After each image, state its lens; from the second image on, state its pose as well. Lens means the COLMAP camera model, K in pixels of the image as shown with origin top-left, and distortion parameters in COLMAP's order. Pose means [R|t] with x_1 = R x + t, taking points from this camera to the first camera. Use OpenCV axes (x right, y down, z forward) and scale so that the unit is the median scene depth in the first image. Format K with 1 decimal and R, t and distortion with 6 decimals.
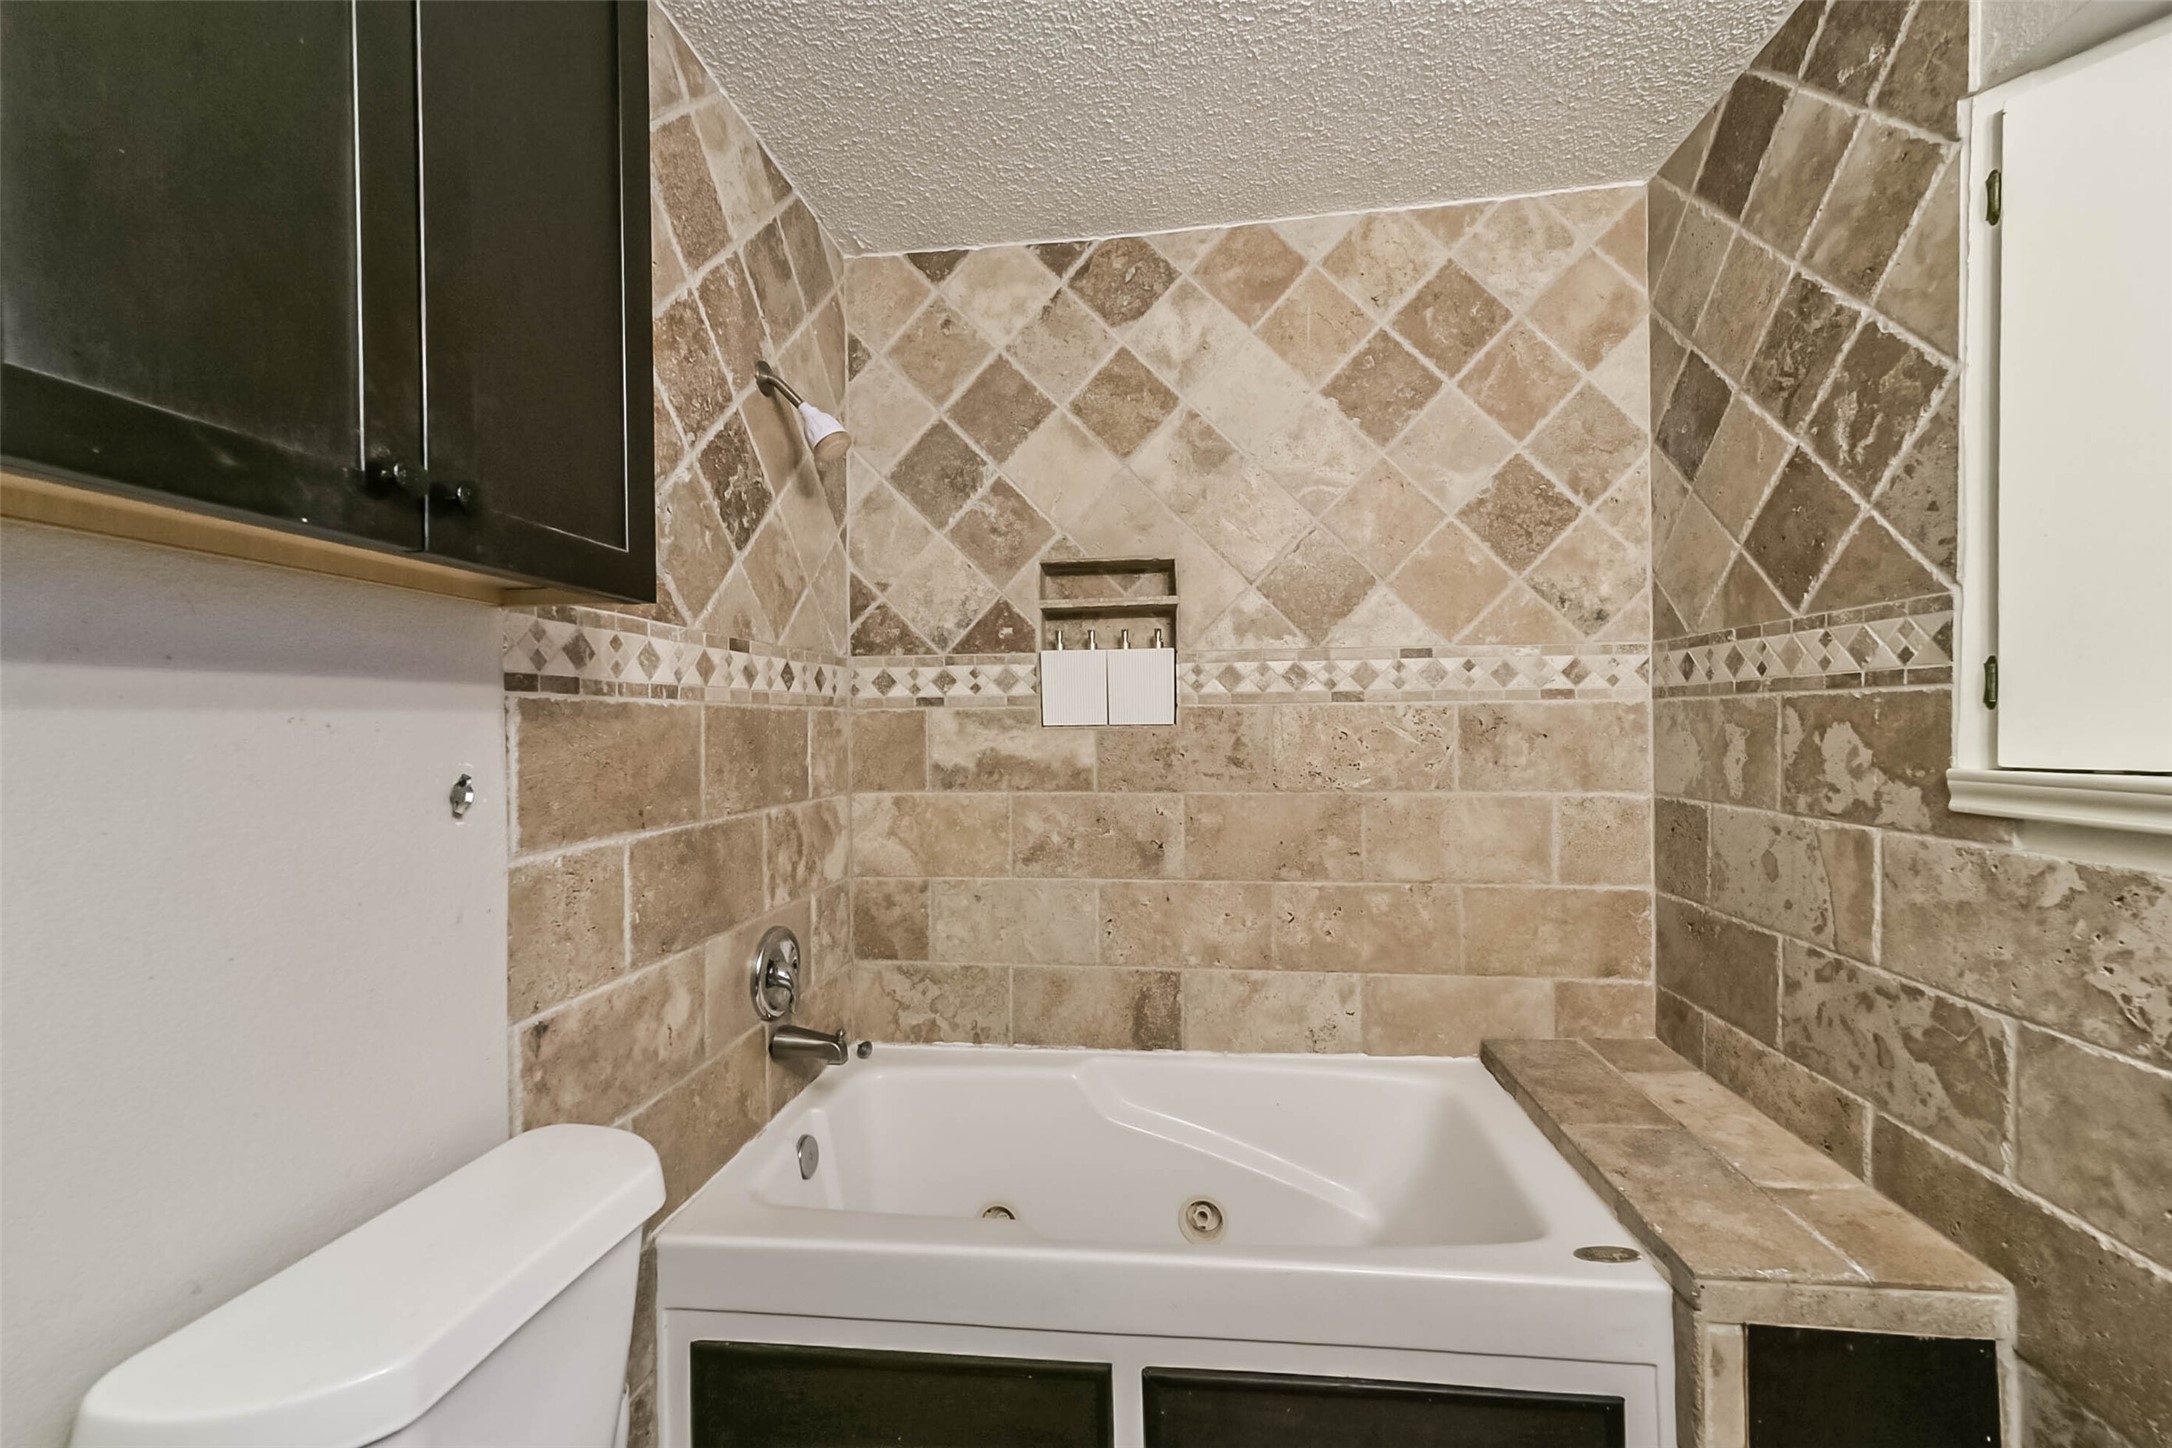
lens RADIAL K [[846.6, 0, 1089.8], [0, 846.6, 729.4], [0, 0, 1]] dist [0.014888, -0.005287]
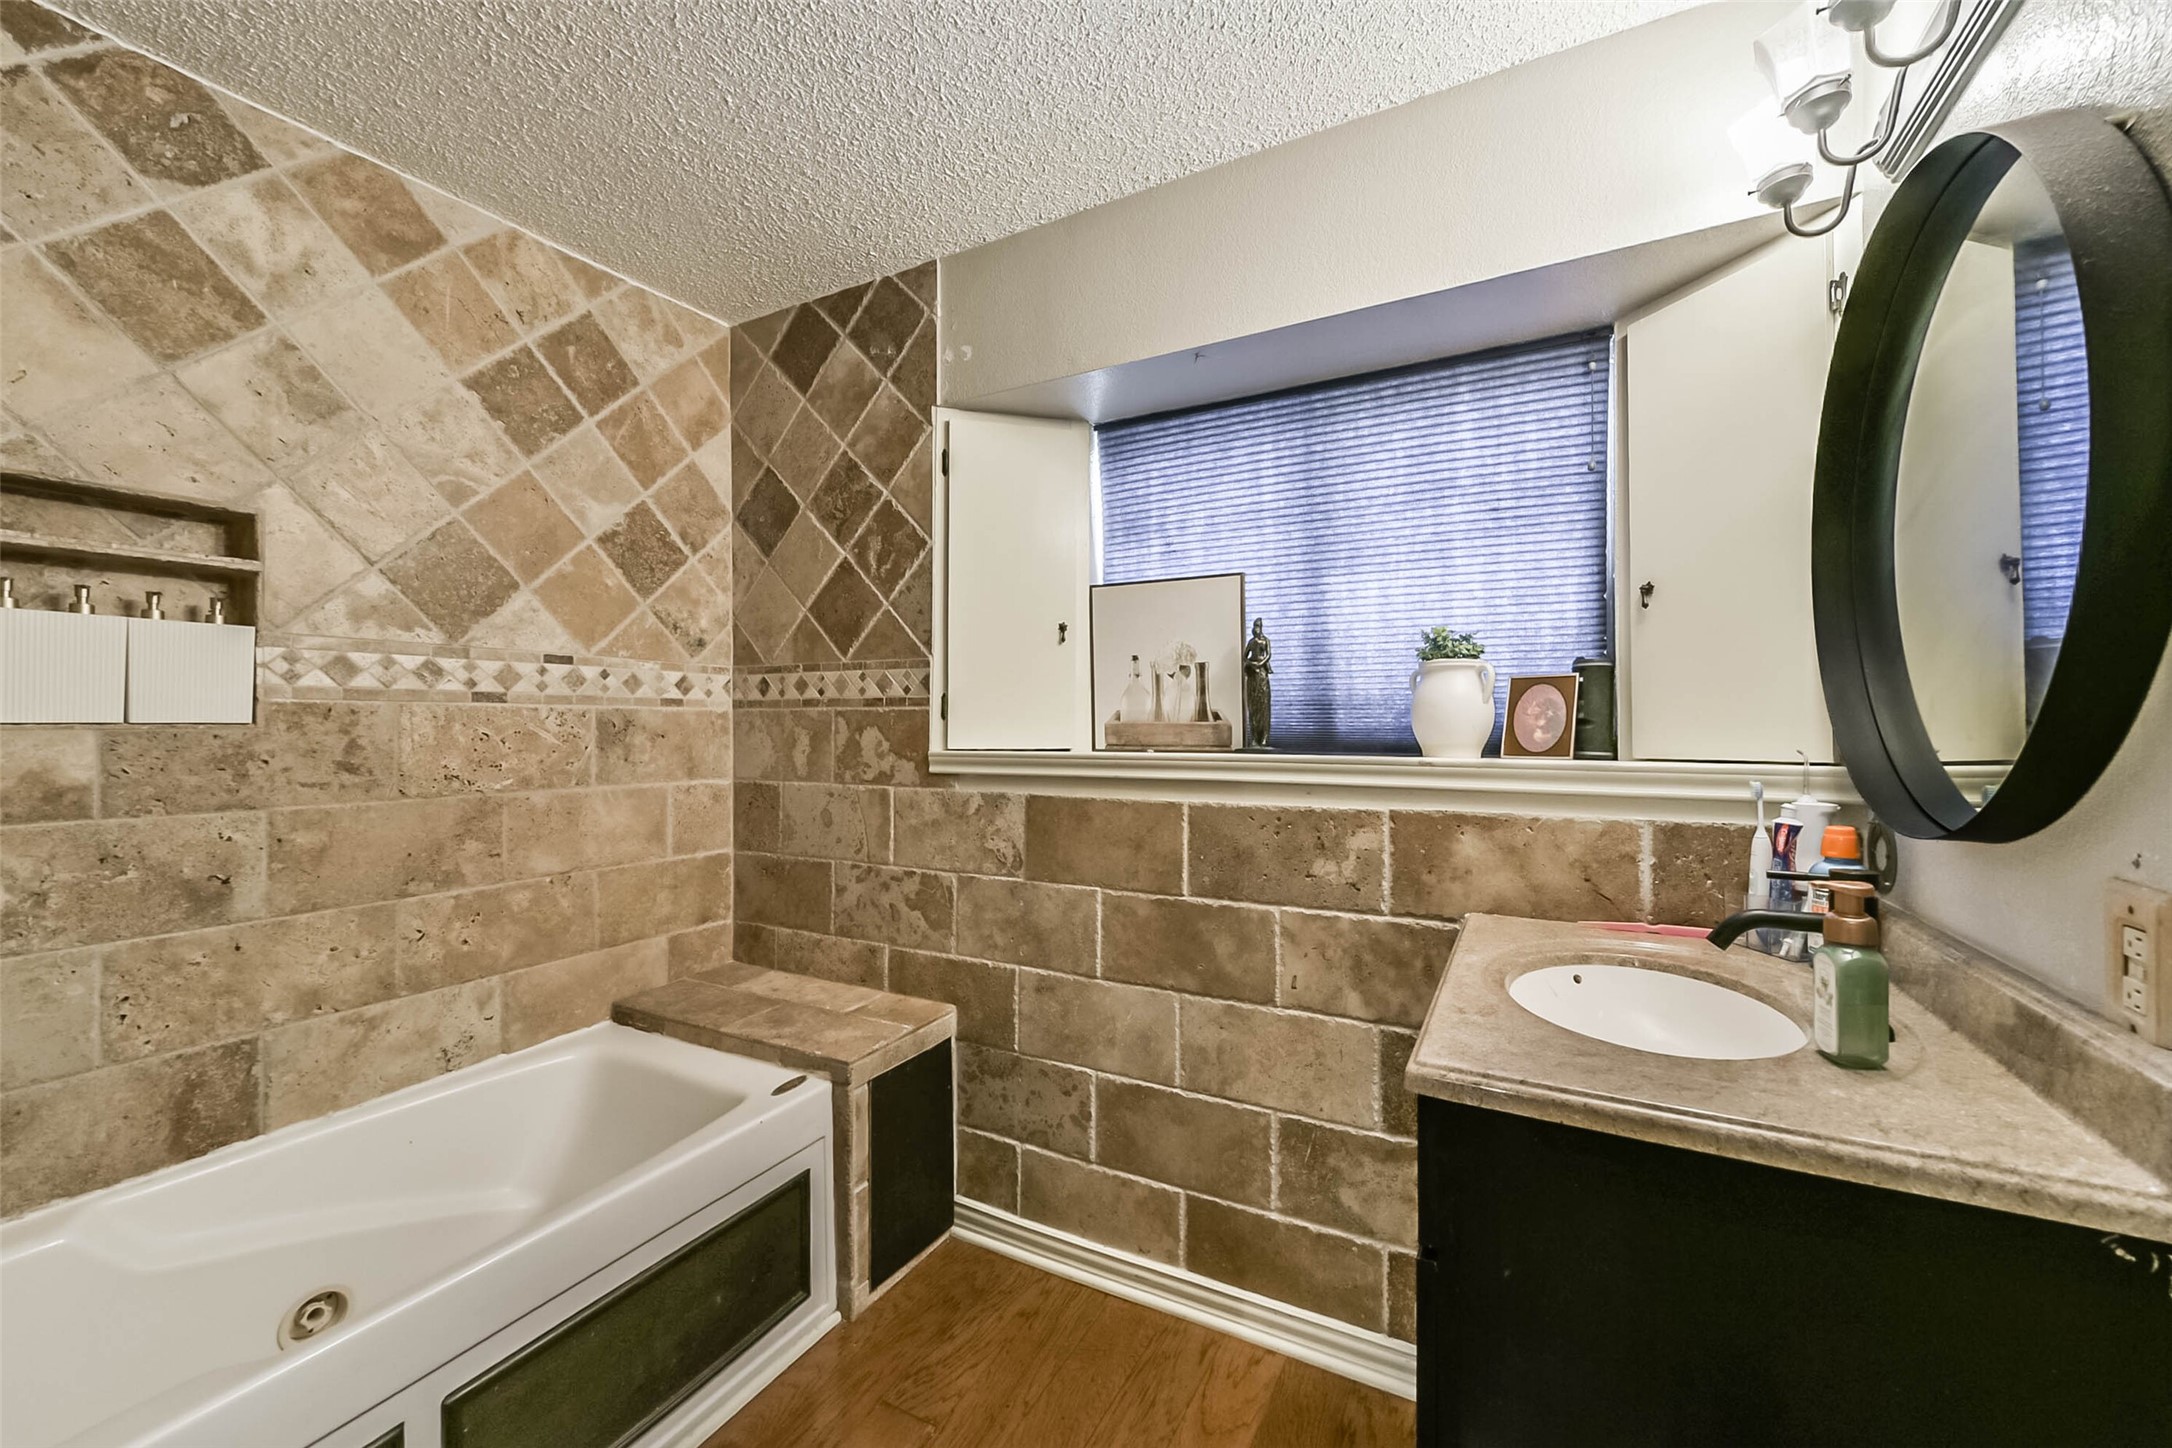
lens RADIAL K [[844.2, 0, 1091.5], [0, 844.2, 716.9], [0, 0, 1]] dist [0.013770, -0.004771]
pose [[0.366321, 0.019305, 0.930288, -0.394990], [0.002035, 0.999766, -0.021548, 0.007535], [-0.930486, 0.009786, 0.366196, -0.019141]]
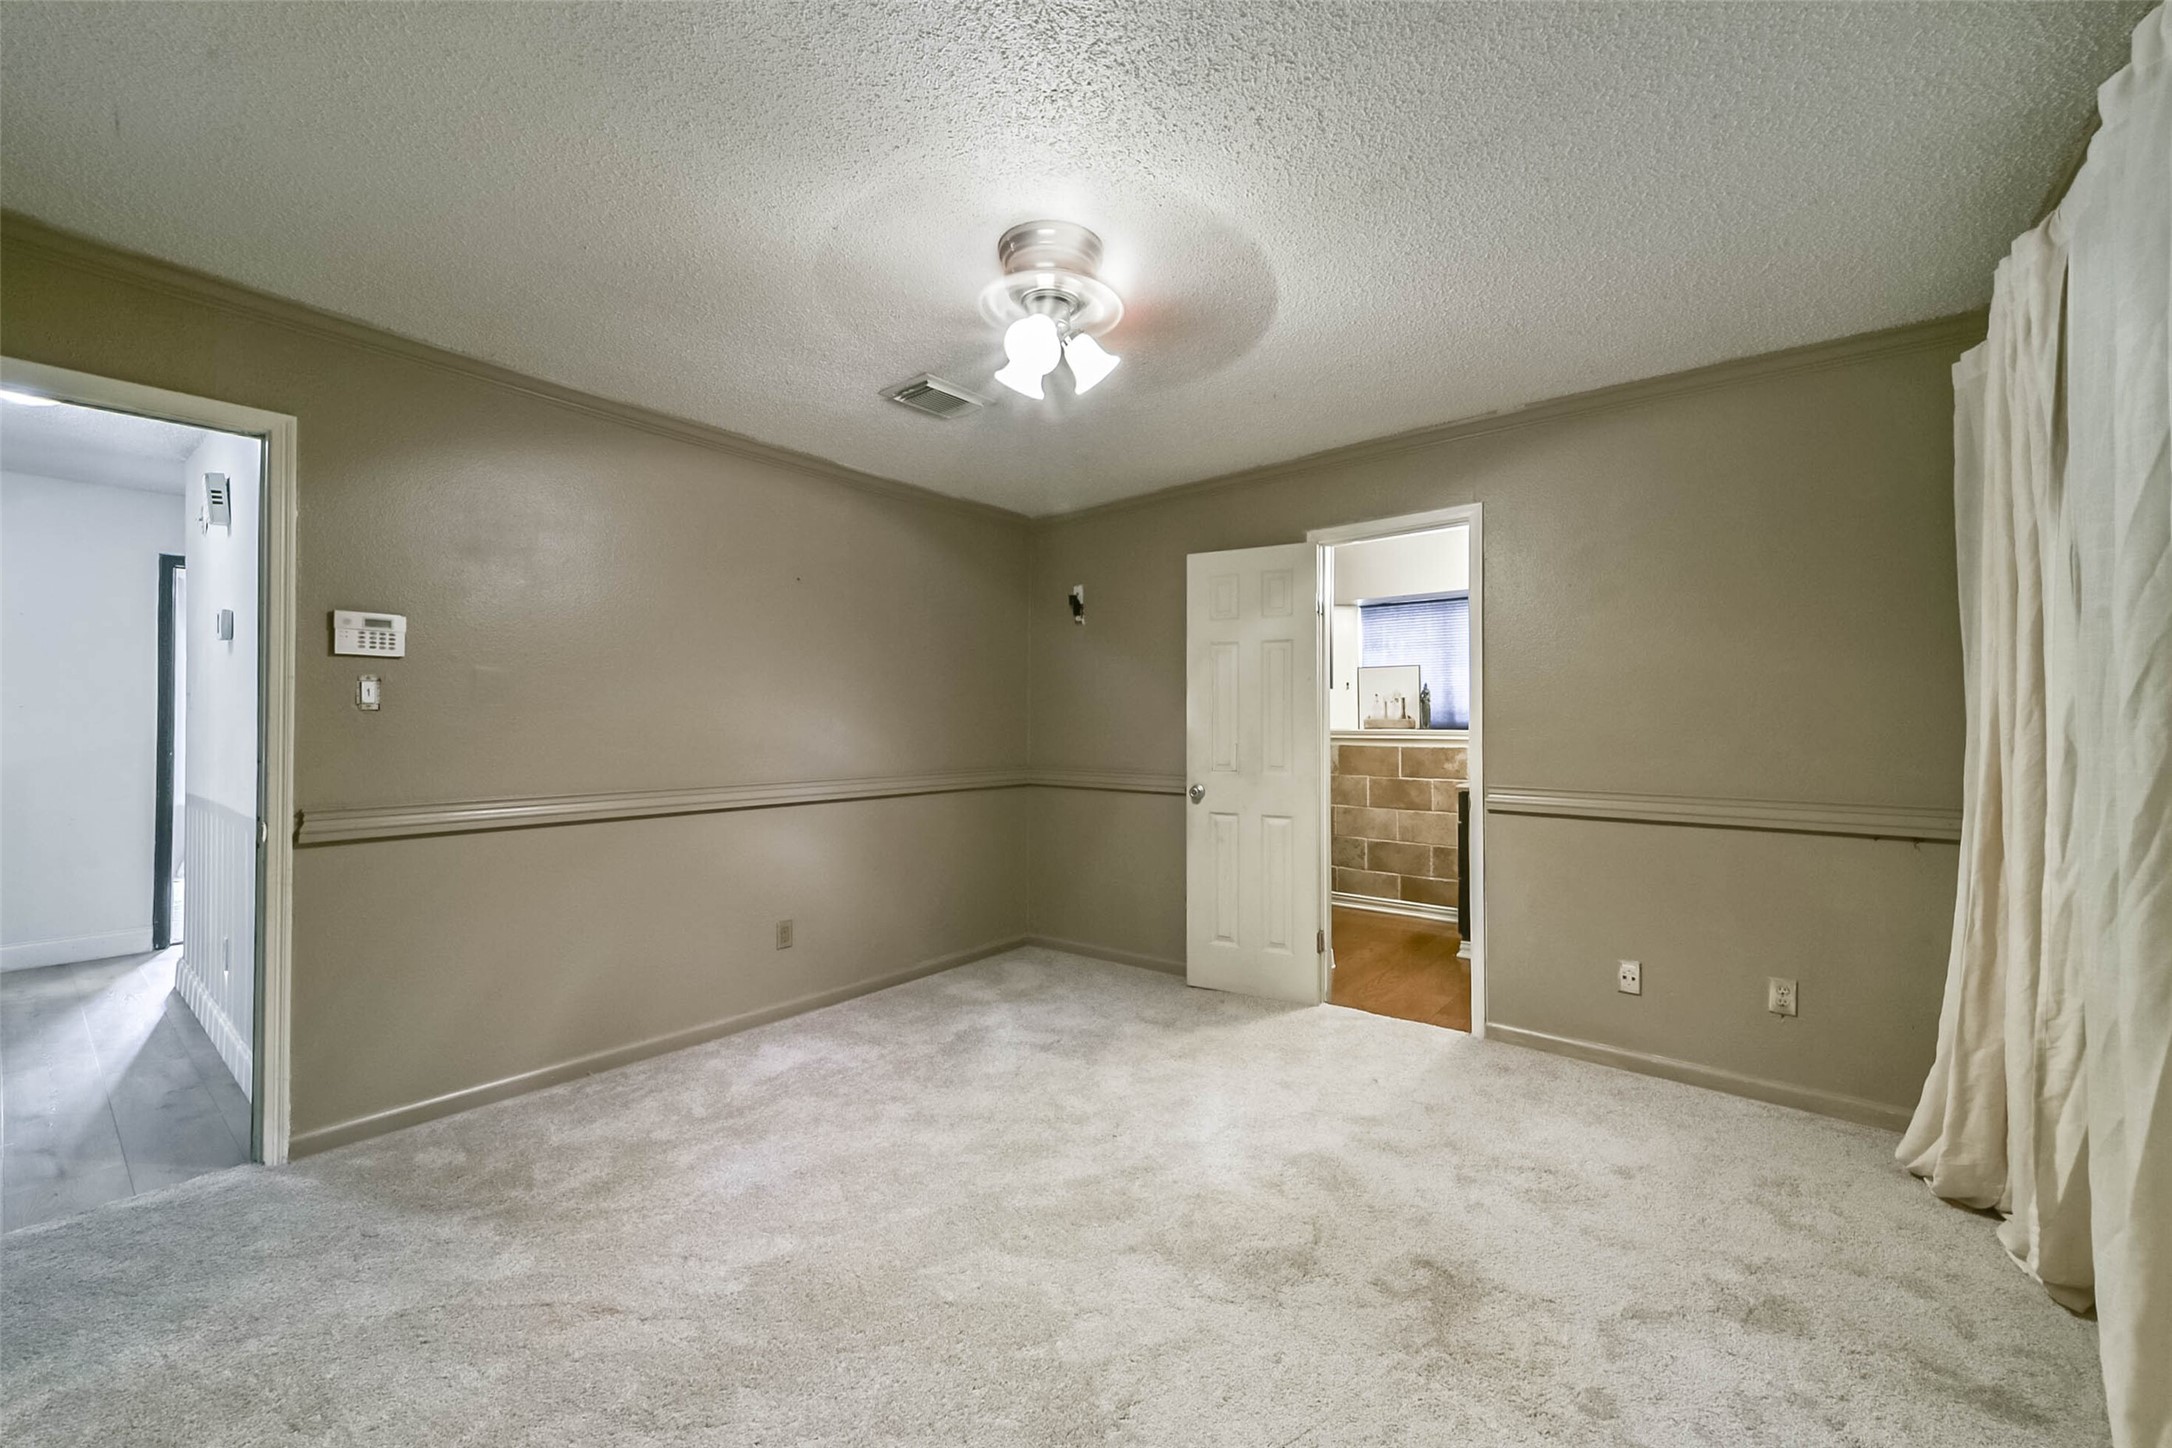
lens RADIAL K [[826.6, 0, 1091.1], [0, 826.6, 715.4], [0, 0, 1]] dist [0.009889, -0.000214]
pose [[0.535761, 0.012466, 0.844278, -2.530109], [0.000904, 0.999882, -0.015336, 0.022447], [-0.844369, 0.008980, 0.535686, -0.411521]]
